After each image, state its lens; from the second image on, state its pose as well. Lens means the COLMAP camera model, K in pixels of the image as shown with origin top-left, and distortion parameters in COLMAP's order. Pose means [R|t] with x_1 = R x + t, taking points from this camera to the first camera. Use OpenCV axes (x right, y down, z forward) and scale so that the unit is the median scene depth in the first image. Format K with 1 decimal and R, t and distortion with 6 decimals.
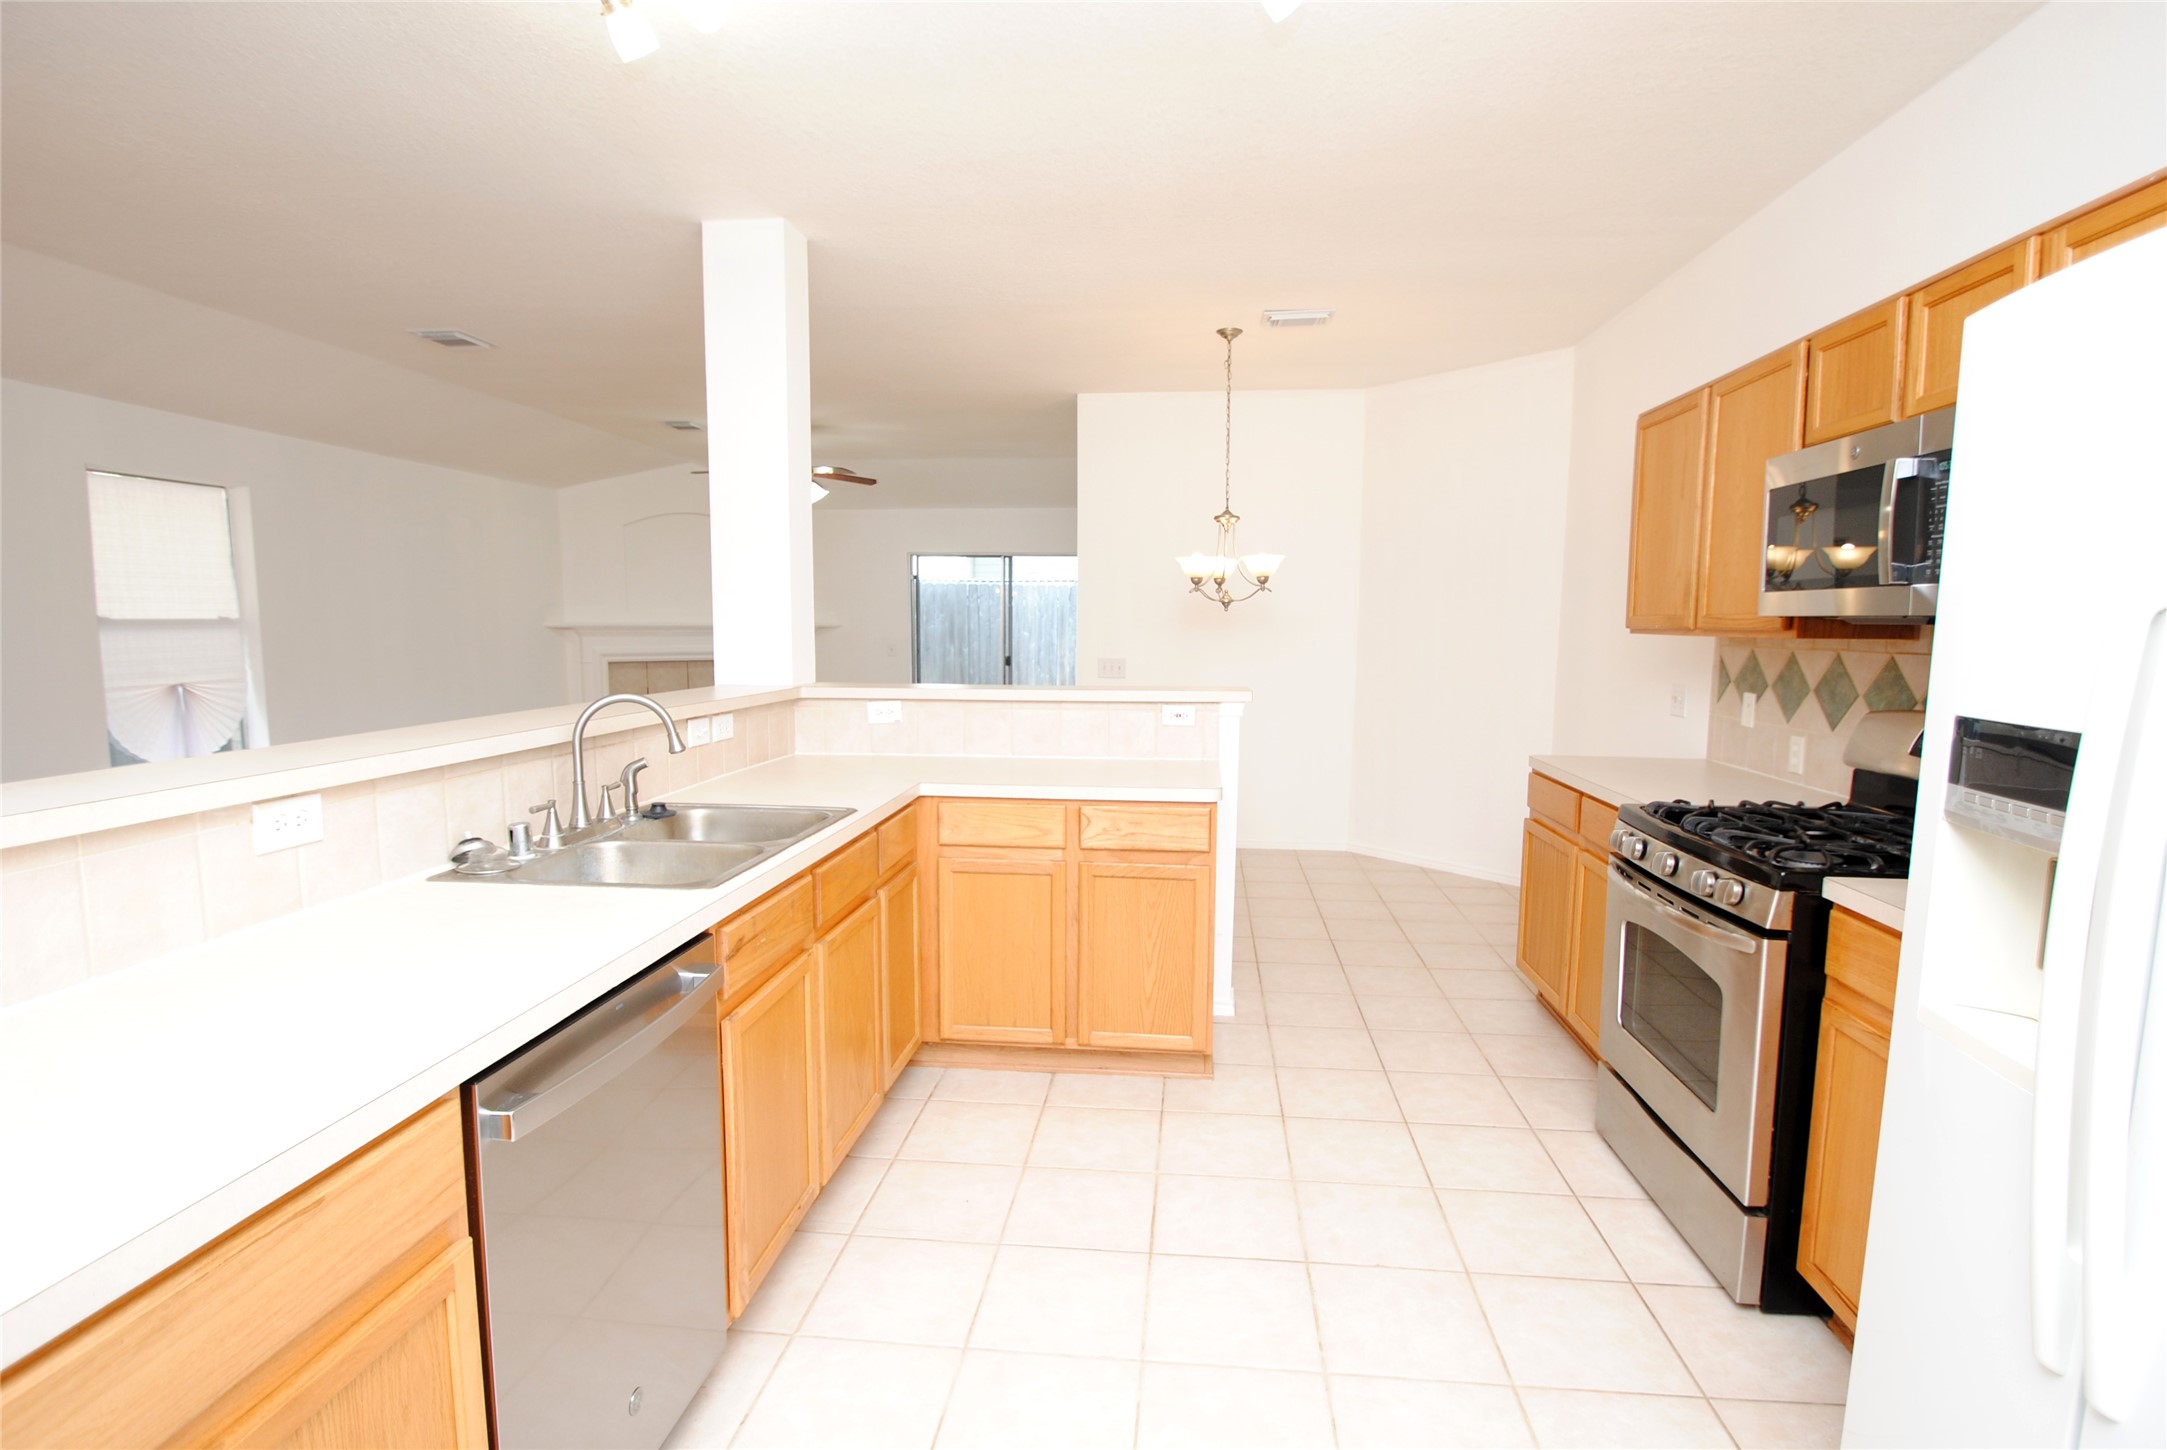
lens RADIAL K [[1050.4, 0, 1100.5], [0, 1050.4, 731.1], [0, 0, 1]] dist [-0.002975, -0.010161]
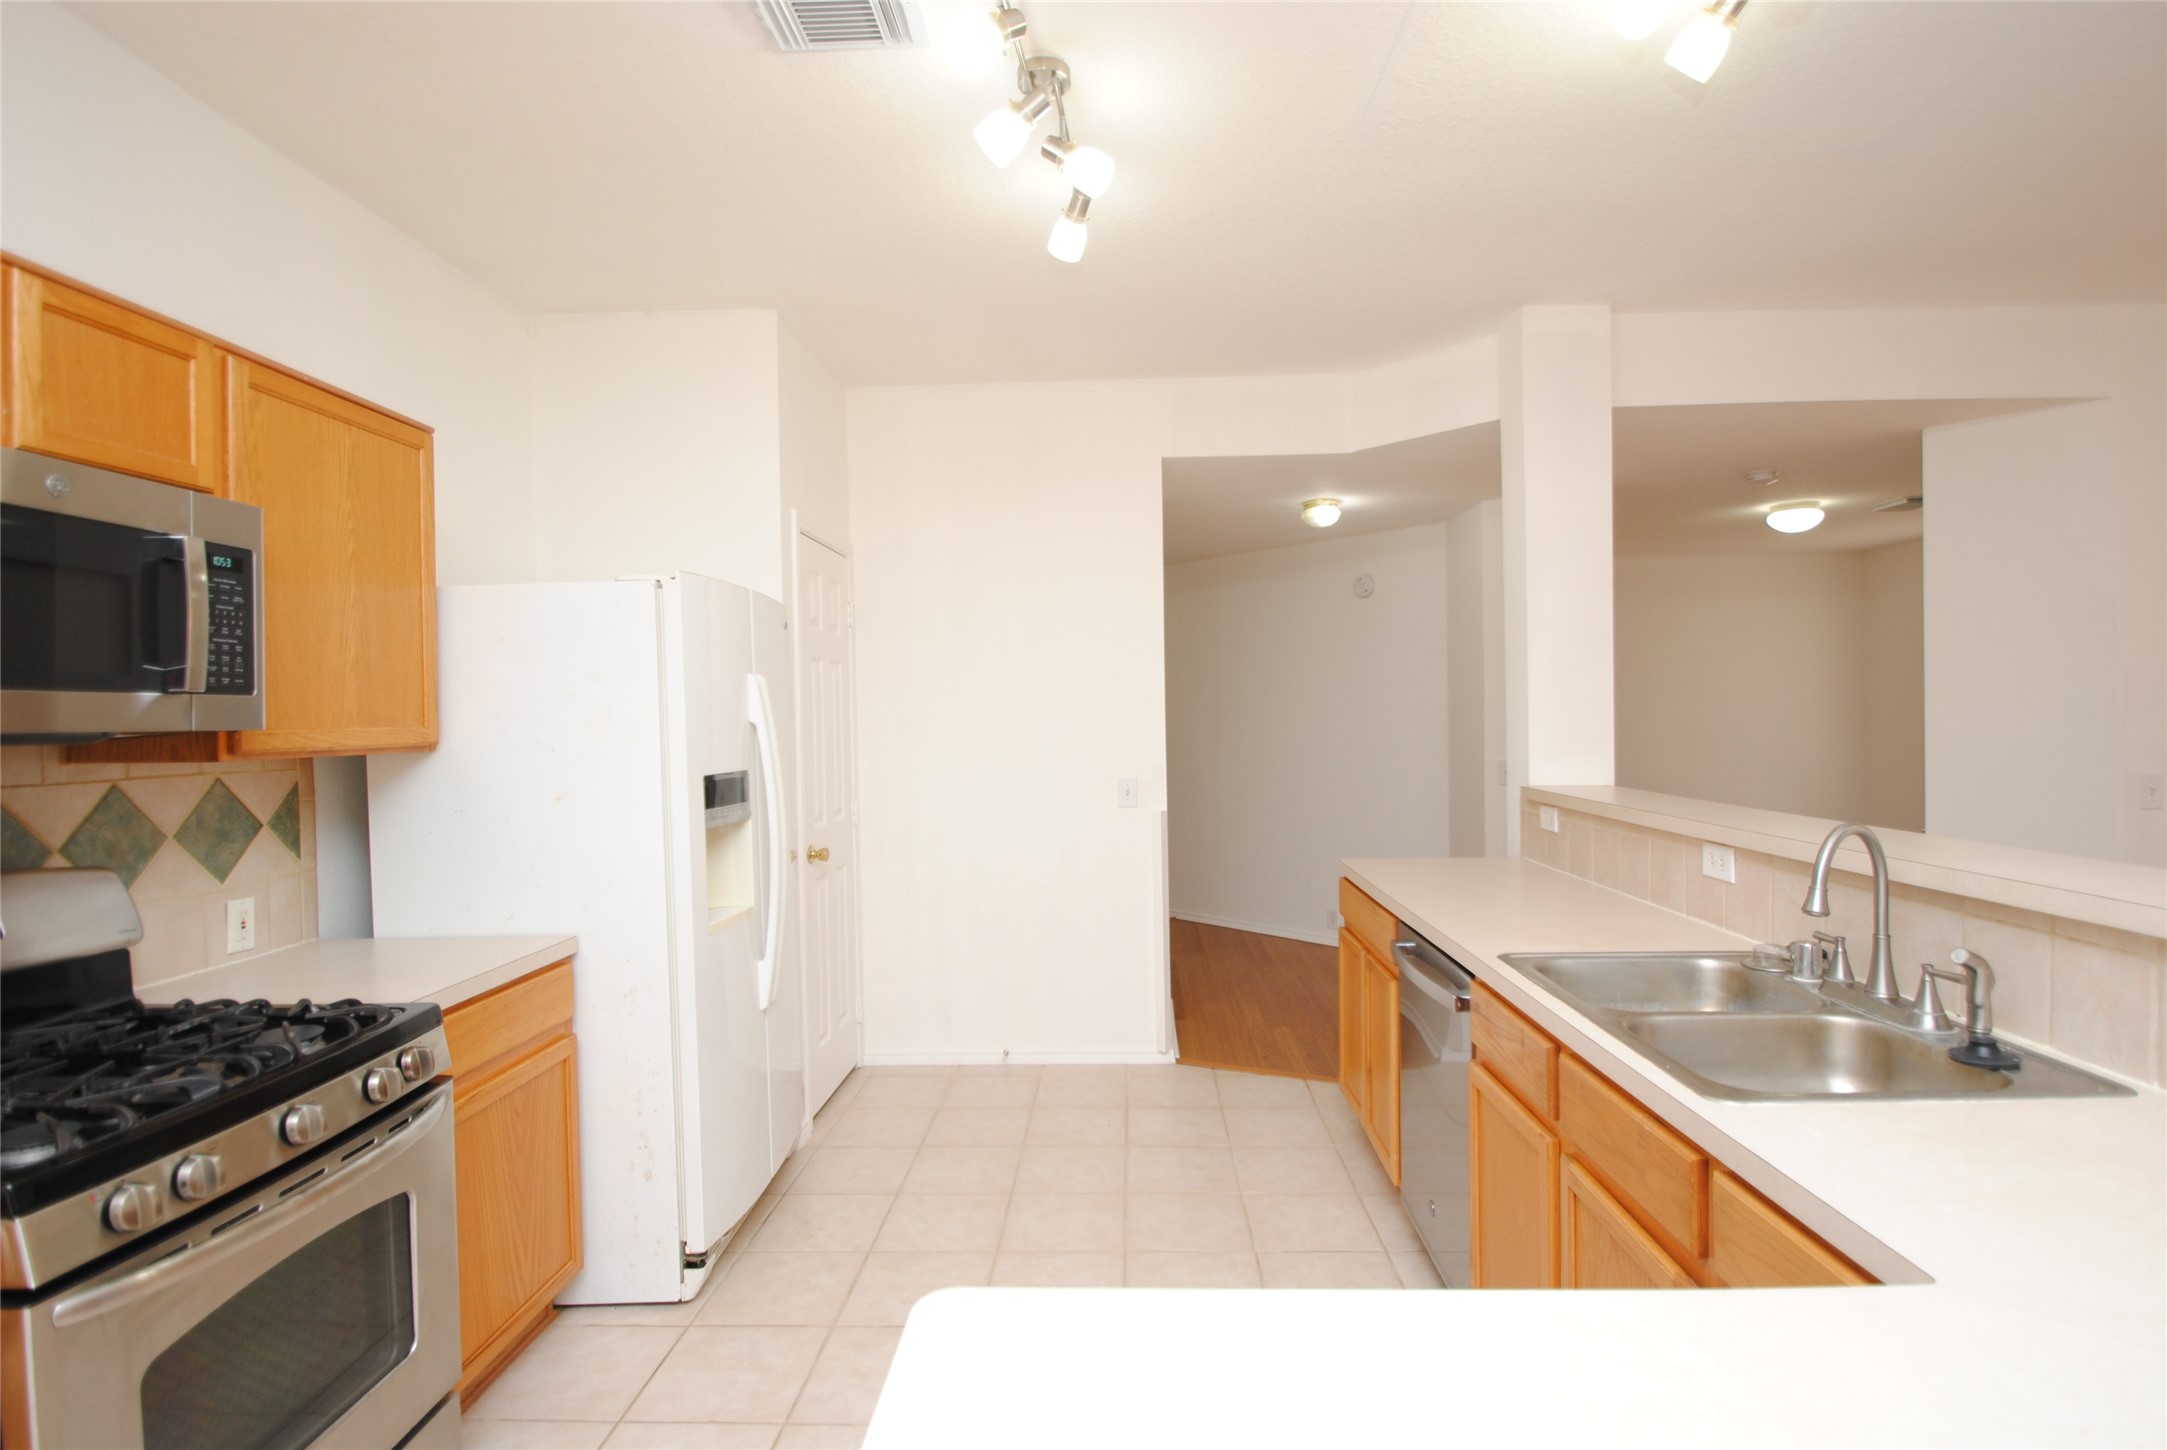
lens RADIAL K [[1050.4, 0, 1100.5], [0, 1050.4, 731.1], [0, 0, 1]] dist [-0.002975, -0.010161]
pose [[-0.998053, 0.008811, -0.061746, 0.070238], [0.001512, 0.993099, 0.117272, -0.126902], [0.062354, 0.116950, -0.991178, 1.152413]]
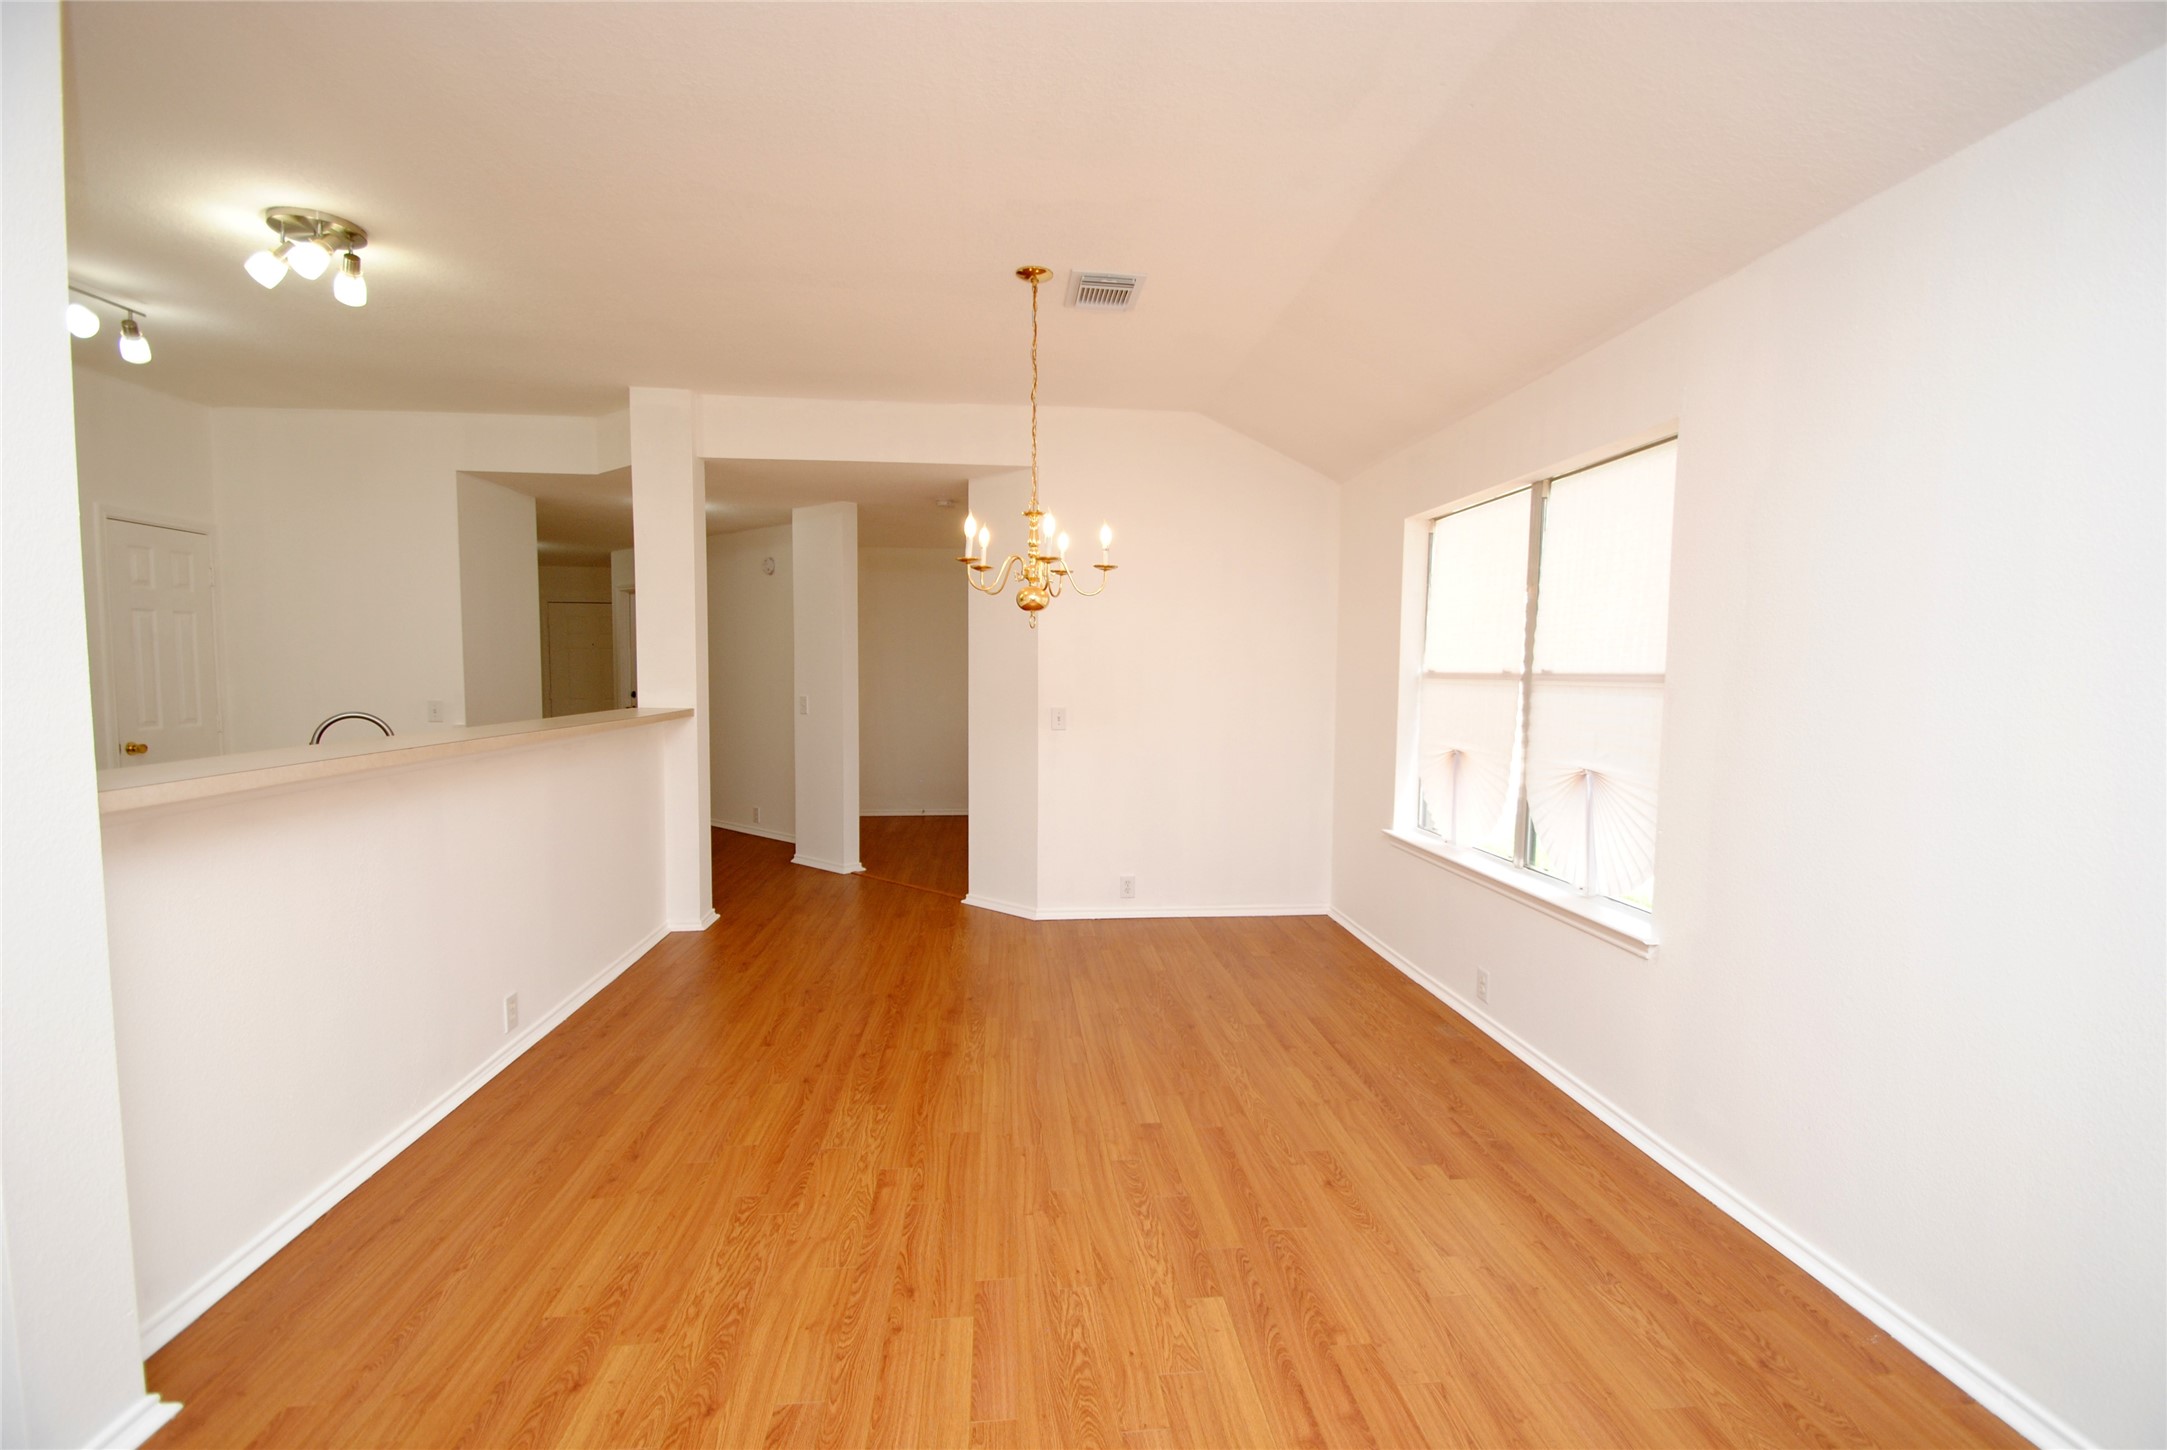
lens RADIAL K [[947.8, 0, 1097.3], [0, 947.8, 731.8], [0, 0, 1]] dist [0.012332, -0.015769]
pose [[-0.980262, -0.001358, -0.197698, -0.816278], [-0.035456, 0.984971, 0.169042, -0.180213], [0.194497, 0.172715, -0.965578, 1.677454]]
